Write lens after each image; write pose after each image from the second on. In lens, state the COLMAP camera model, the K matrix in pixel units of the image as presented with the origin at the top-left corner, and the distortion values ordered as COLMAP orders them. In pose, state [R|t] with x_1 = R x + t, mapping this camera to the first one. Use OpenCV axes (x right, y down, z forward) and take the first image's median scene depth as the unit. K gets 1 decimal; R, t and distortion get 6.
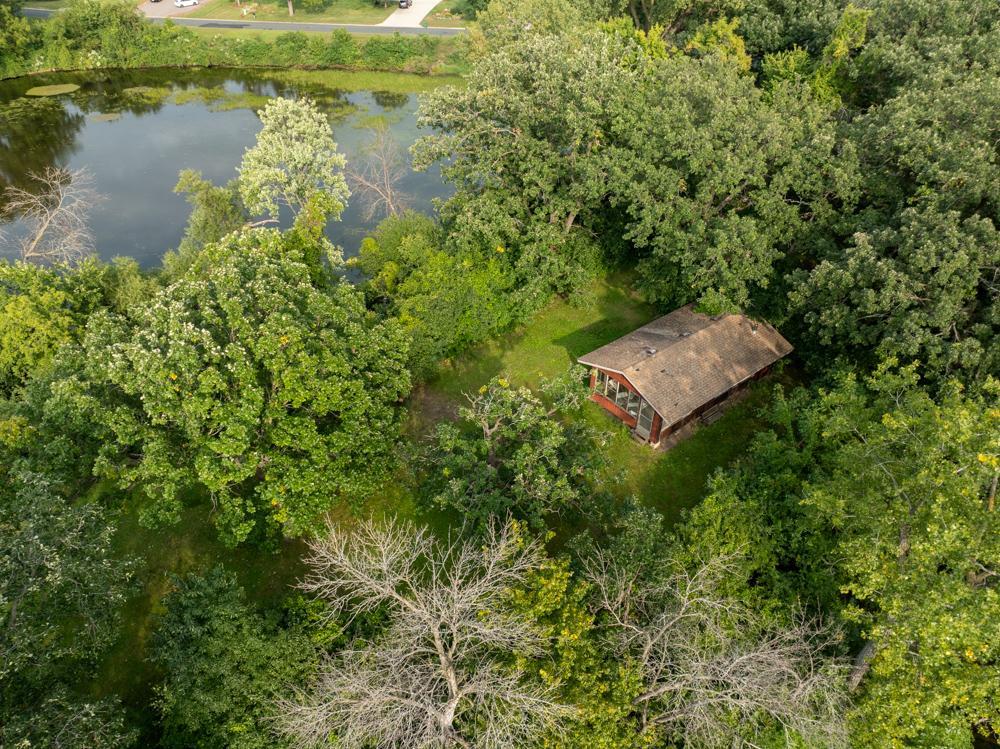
lens RADIAL K [[707.9, 0, 498.4], [0, 707.9, 373.6], [0, 0, 1]] dist [-0.046055, 0.019638]
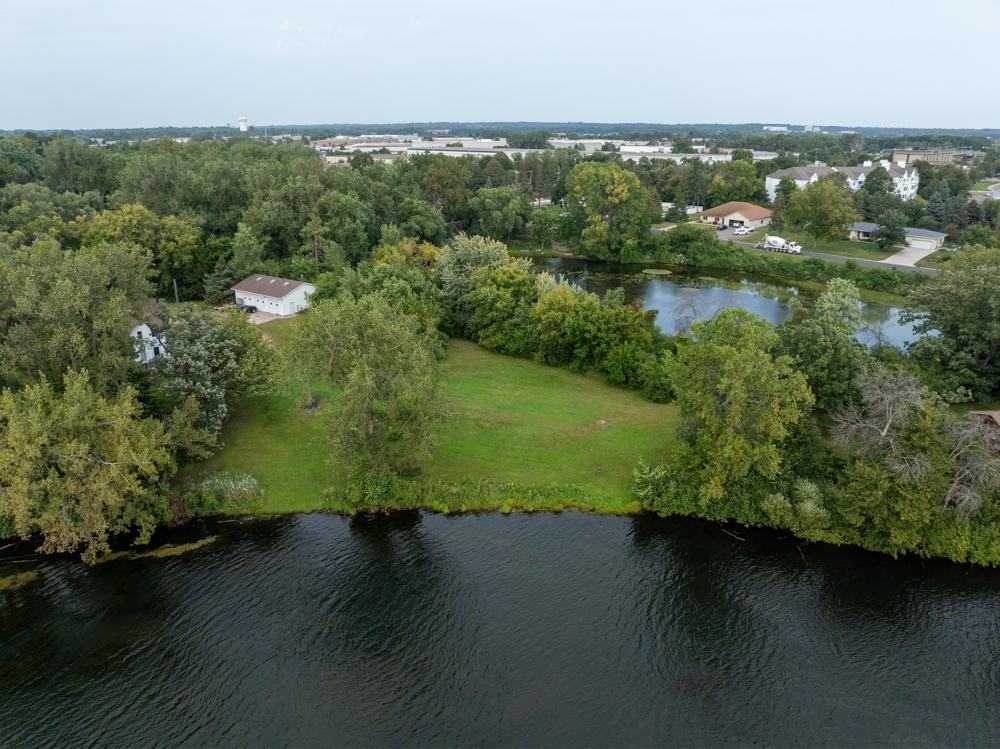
lens RADIAL K [[707.9, 0, 498.4], [0, 707.9, 373.6], [0, 0, 1]] dist [-0.046055, 0.019638]
pose [[0.803748, 0.192927, -0.562822, 0.041682], [-0.348277, 0.919522, -0.182163, 0.227399], [0.482383, 0.342431, 0.806255, -0.411069]]
